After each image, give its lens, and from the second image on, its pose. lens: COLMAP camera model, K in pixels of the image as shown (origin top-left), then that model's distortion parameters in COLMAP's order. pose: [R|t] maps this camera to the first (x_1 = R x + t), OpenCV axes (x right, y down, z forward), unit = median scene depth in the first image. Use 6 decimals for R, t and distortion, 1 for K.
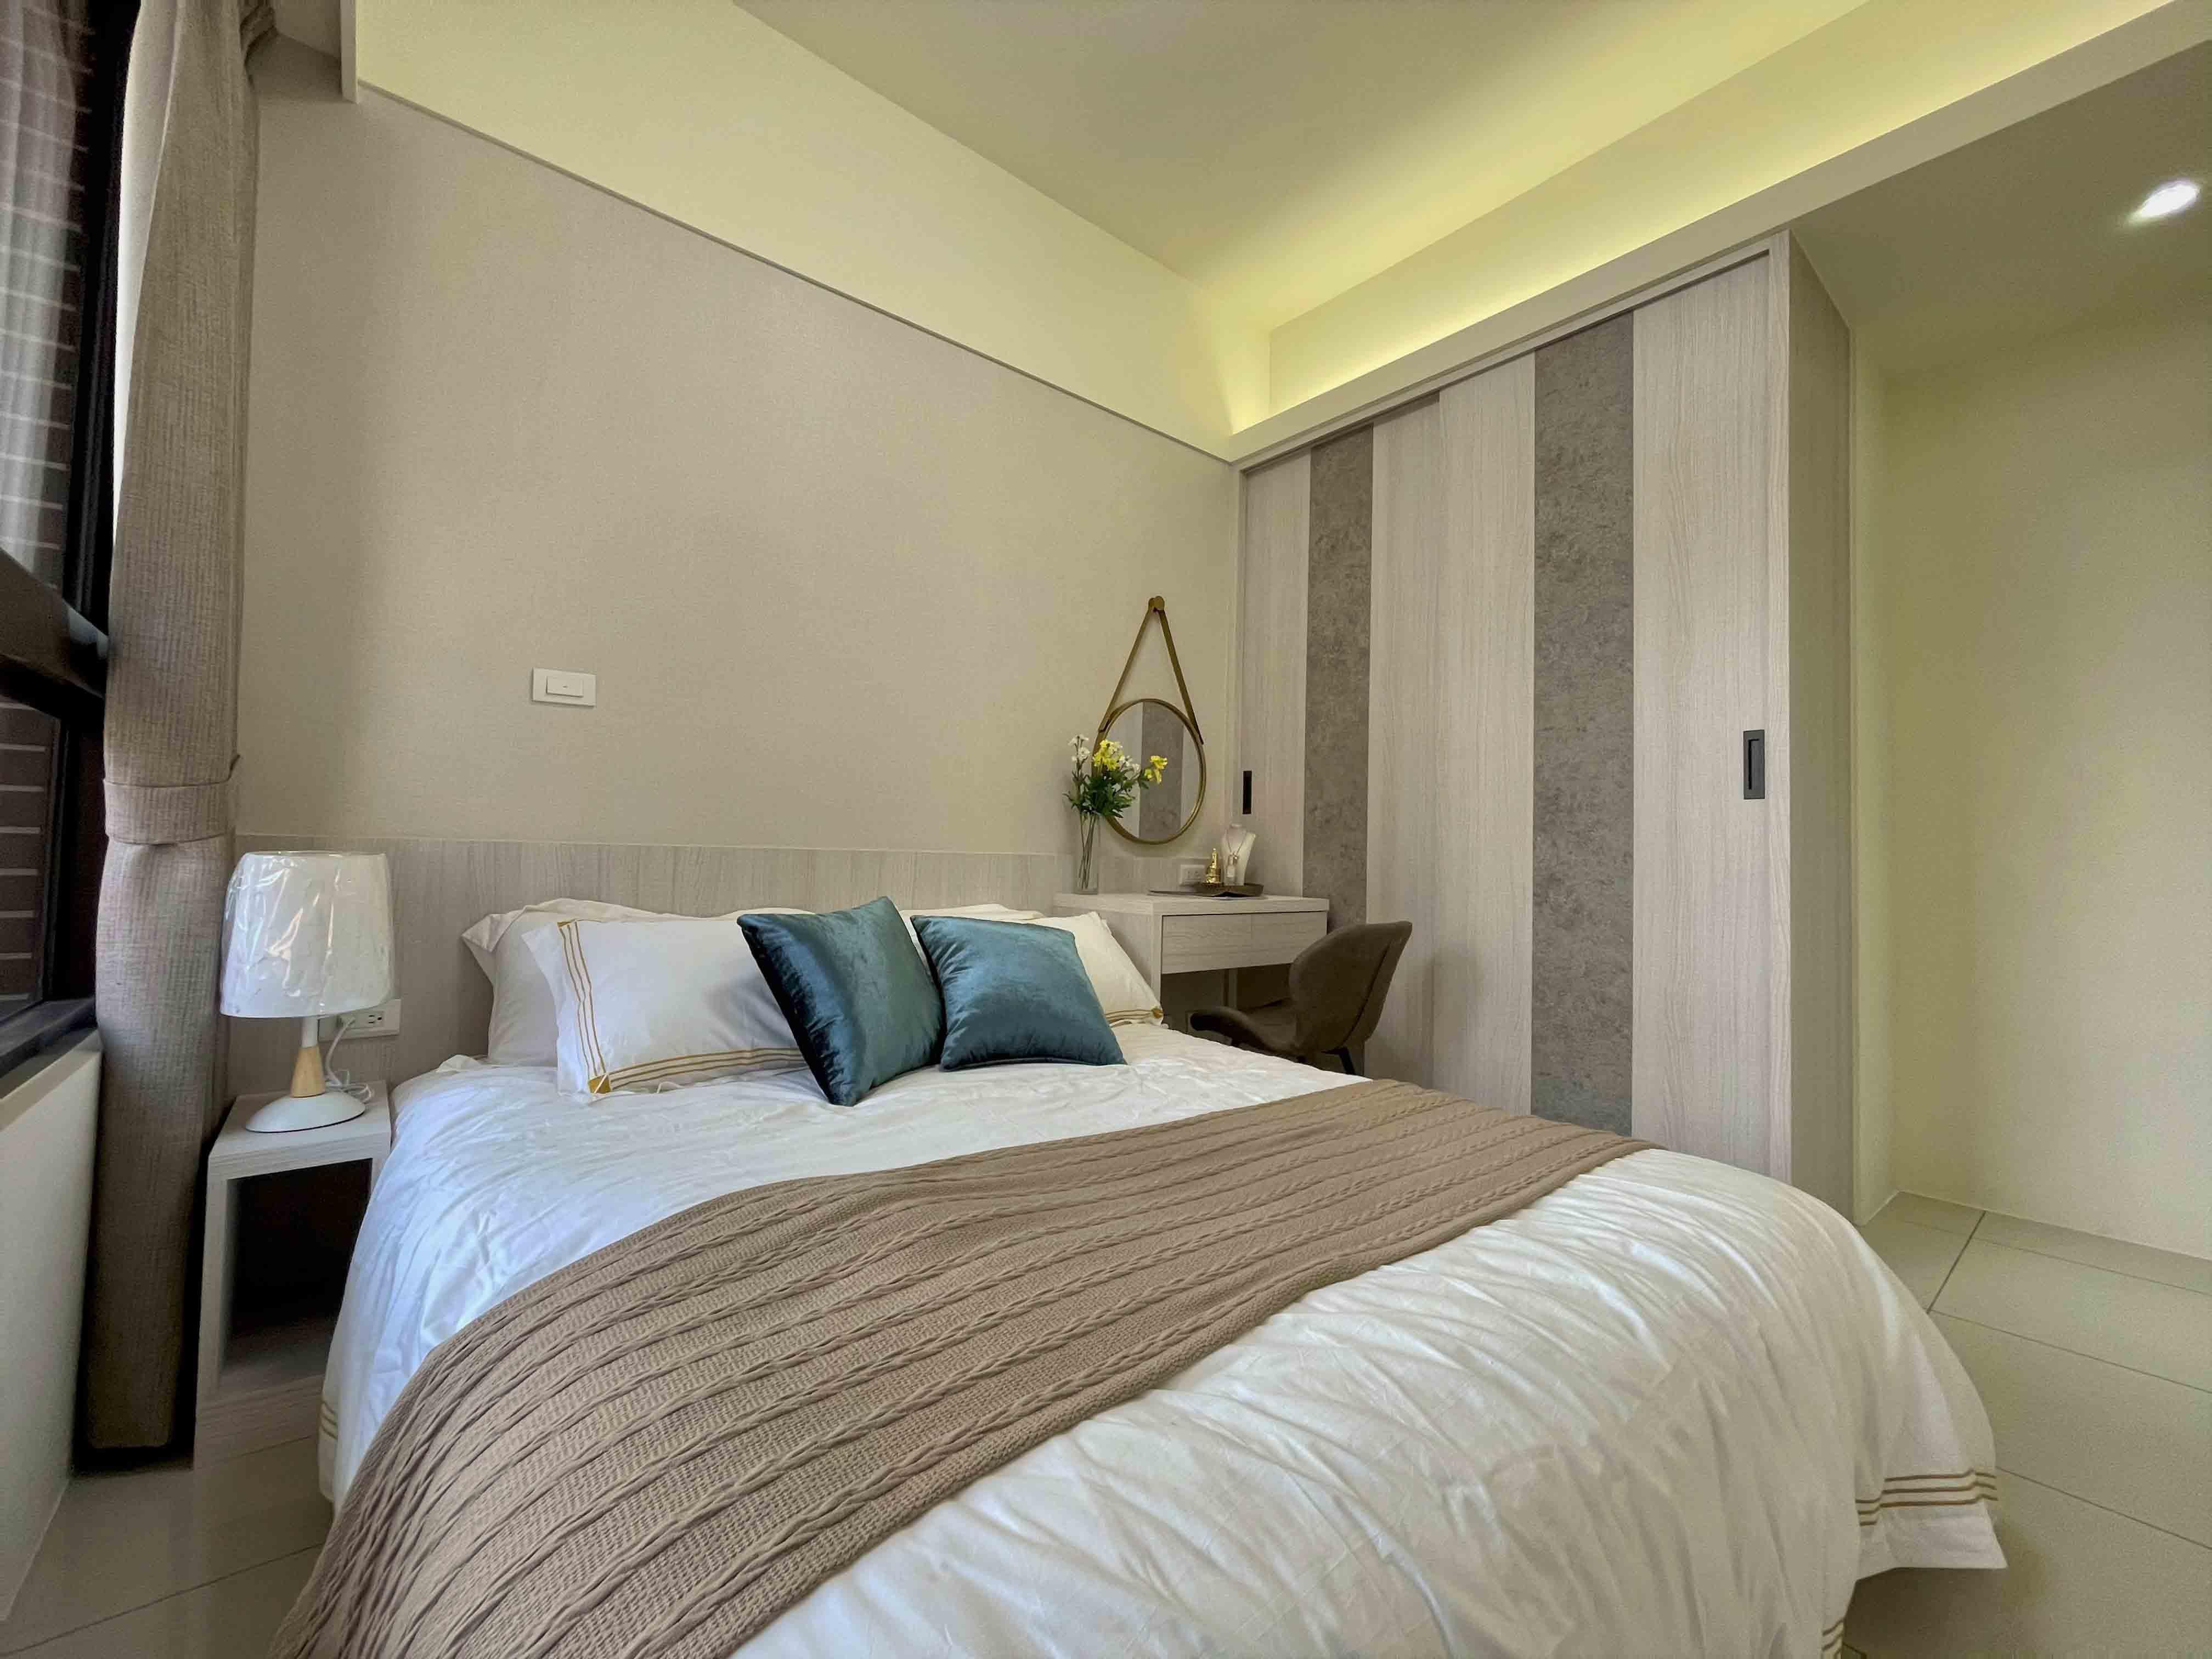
lens RADIAL K [[890.8, 0, 1099.0], [0, 890.8, 826.3], [0, 0, 1]] dist [-0.000380, -0.000043]
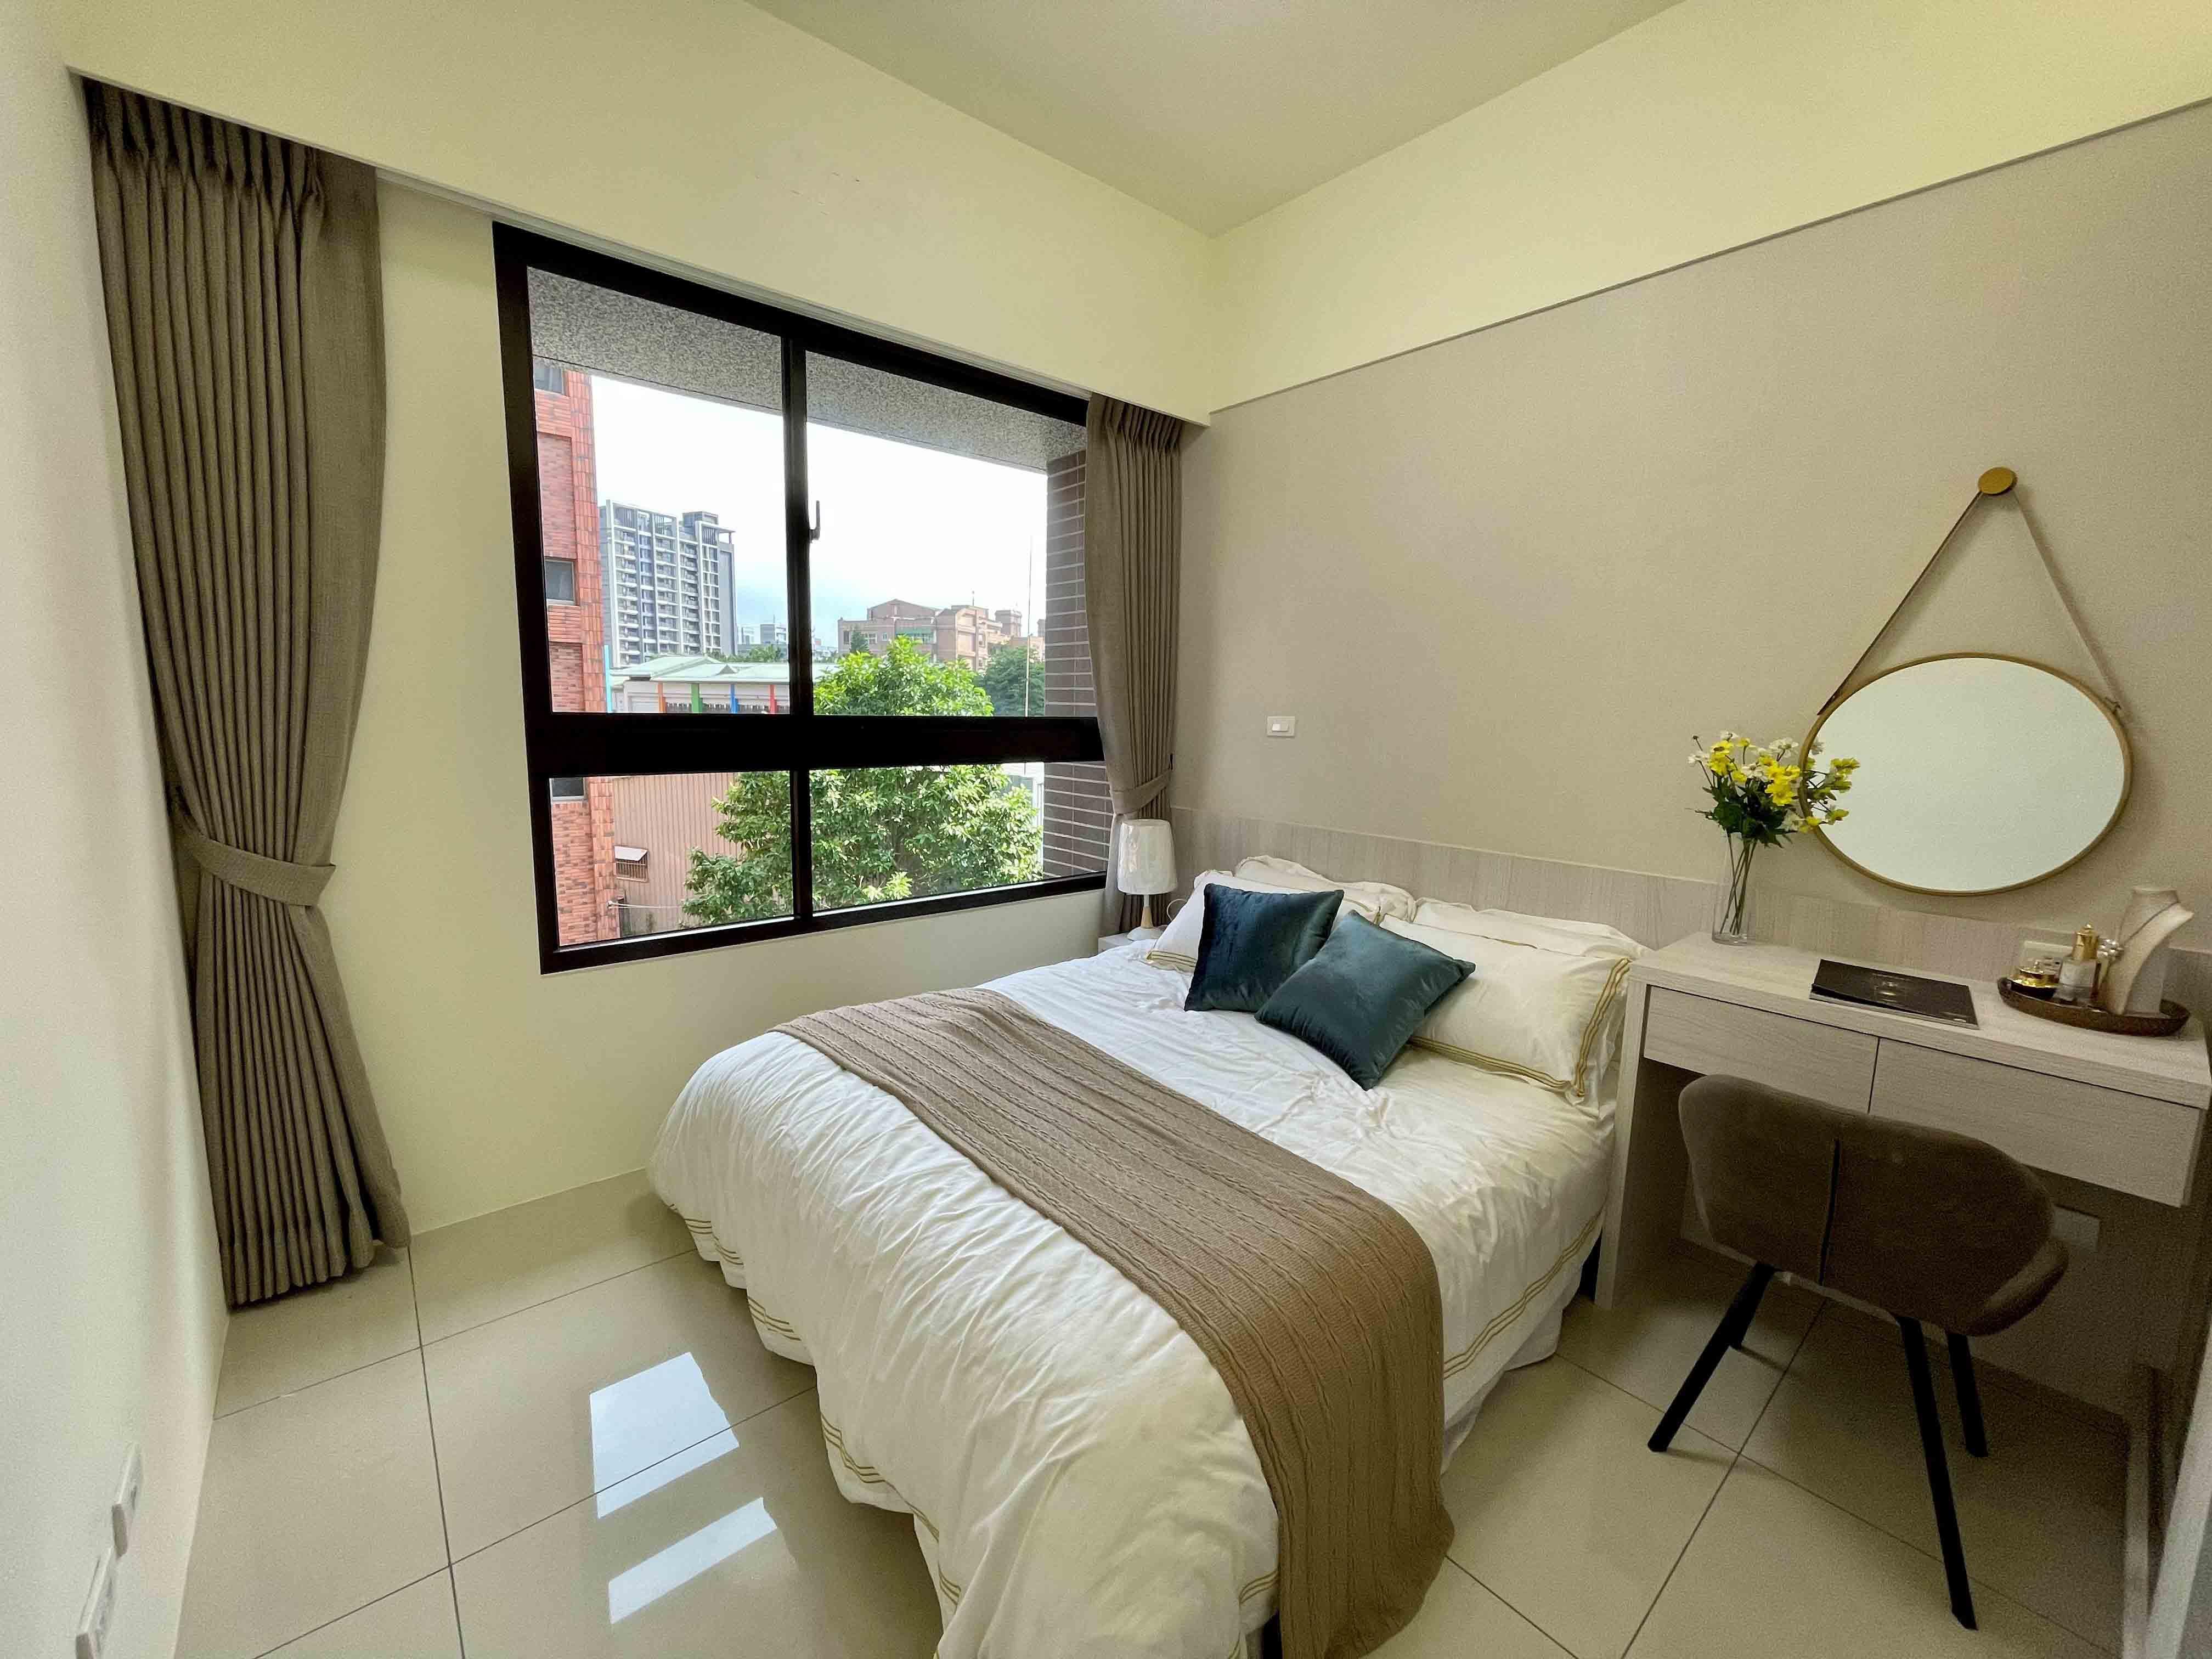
lens RADIAL K [[890.8, 0, 1098.6], [0, 890.8, 824.1], [0, 0, 1]] dist [-0.000380, -0.000043]
pose [[0.014201, 0.101951, -0.994688, 1.442110], [0.007805, 0.994747, 0.102068, -0.210207], [0.999869, -0.009213, 0.013330, 0.924511]]
